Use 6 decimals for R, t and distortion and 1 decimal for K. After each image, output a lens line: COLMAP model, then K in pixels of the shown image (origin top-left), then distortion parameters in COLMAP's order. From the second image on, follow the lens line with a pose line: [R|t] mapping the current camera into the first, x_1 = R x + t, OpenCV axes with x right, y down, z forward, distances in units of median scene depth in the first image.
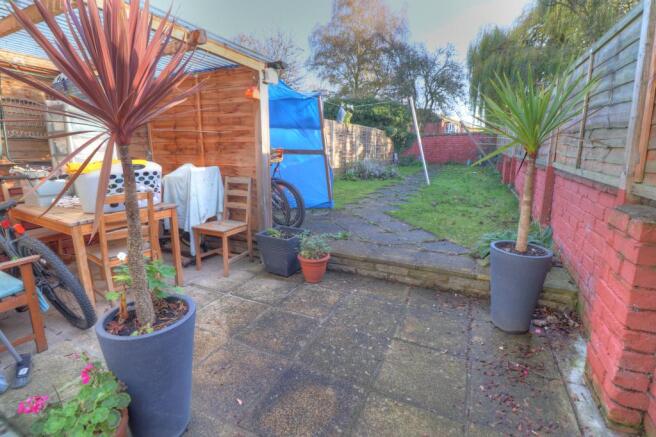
lens RADIAL K [[317.0, 0, 327.0], [0, 317.0, 210.9], [0, 0, 1]] dist [0.000724, -0.000298]
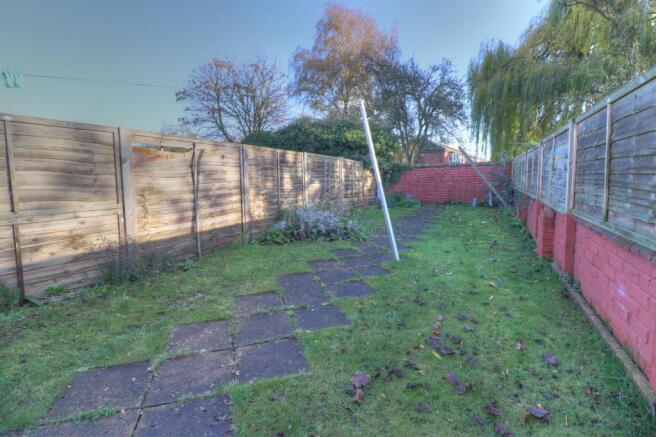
lens RADIAL K [[302.6, 0, 327.1], [0, 302.6, 209.9], [0, 0, 1]] dist [-0.001549, -0.000318]
pose [[0.999295, -0.002489, -0.037451, 0.098433], [-0.000964, 0.995768, -0.091899, -0.053234], [0.037521, 0.091870, 0.995064, 0.218484]]
